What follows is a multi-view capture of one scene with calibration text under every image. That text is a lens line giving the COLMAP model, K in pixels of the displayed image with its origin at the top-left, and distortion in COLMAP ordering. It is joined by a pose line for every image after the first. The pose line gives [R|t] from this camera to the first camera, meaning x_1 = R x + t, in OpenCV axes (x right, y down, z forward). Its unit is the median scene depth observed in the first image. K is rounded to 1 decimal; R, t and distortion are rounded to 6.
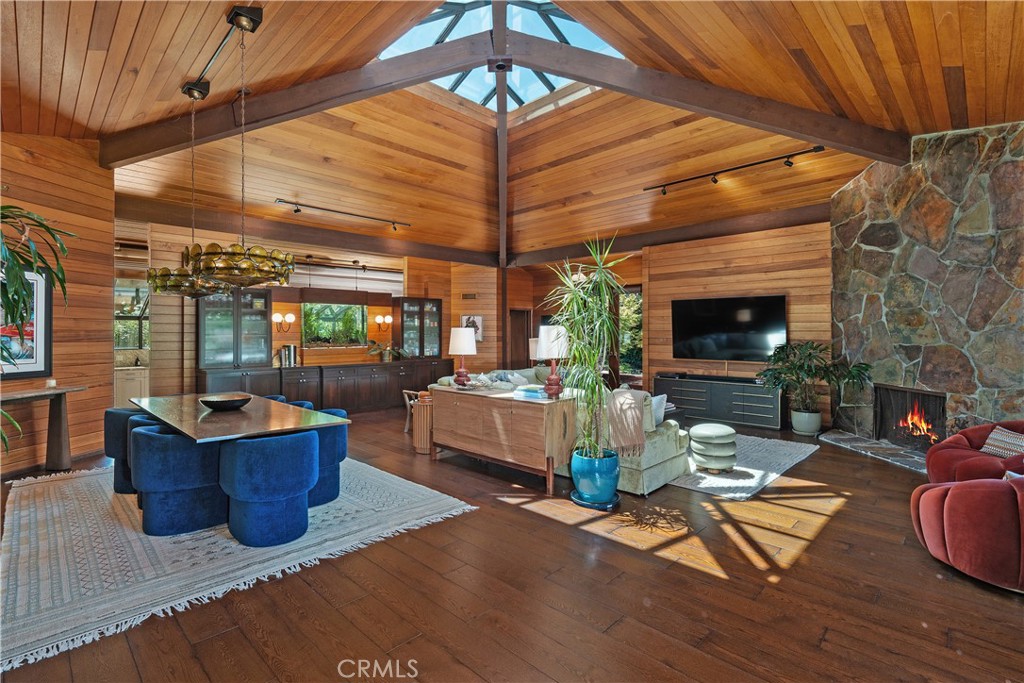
lens RADIAL K [[462.0, 0, 507.2], [0, 462.0, 333.7], [0, 0, 1]] dist [-0.002719, -0.000597]
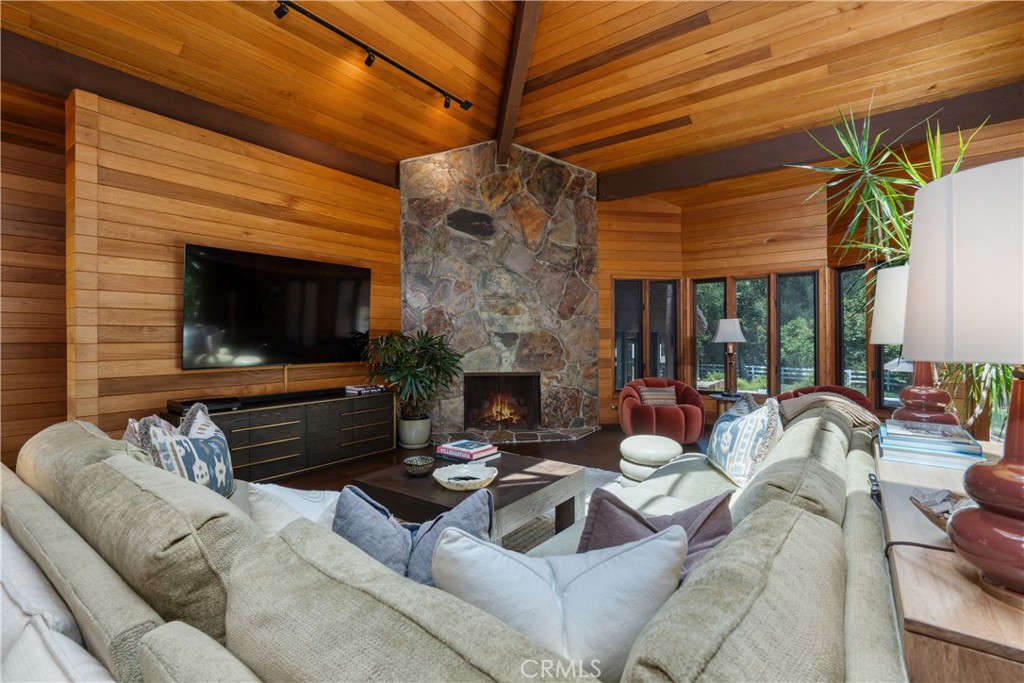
lens RADIAL K [[462.0, 0, 509.0], [0, 462.0, 338.7], [0, 0, 1]] dist [-0.002719, -0.000597]
pose [[-0.126362, 0.004598, 0.991974, -0.182591], [0.008765, 0.999955, -0.003519, 0.038313], [-0.991945, 0.008250, -0.126397, 1.022644]]
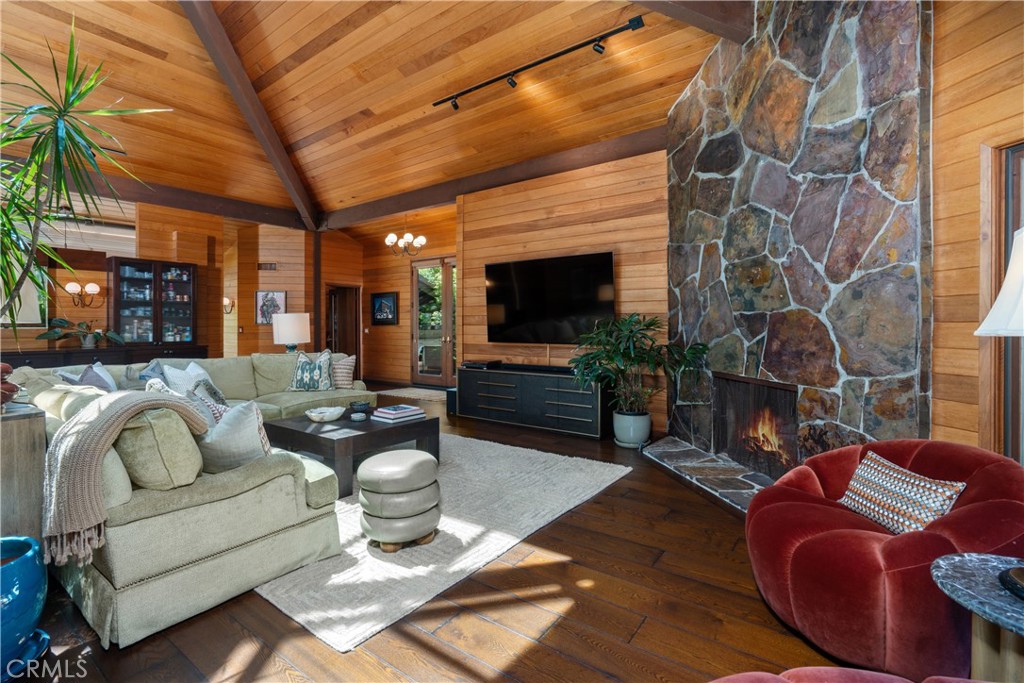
lens RADIAL K [[462.0, 0, 502.9], [0, 462.0, 329.3], [0, 0, 1]] dist [-0.002719, -0.000597]
pose [[0.989255, -0.000582, 0.146201, 0.383145], [-0.000014, 0.999992, 0.004076, 0.040994], [-0.146202, -0.004034, 0.989246, 0.360718]]
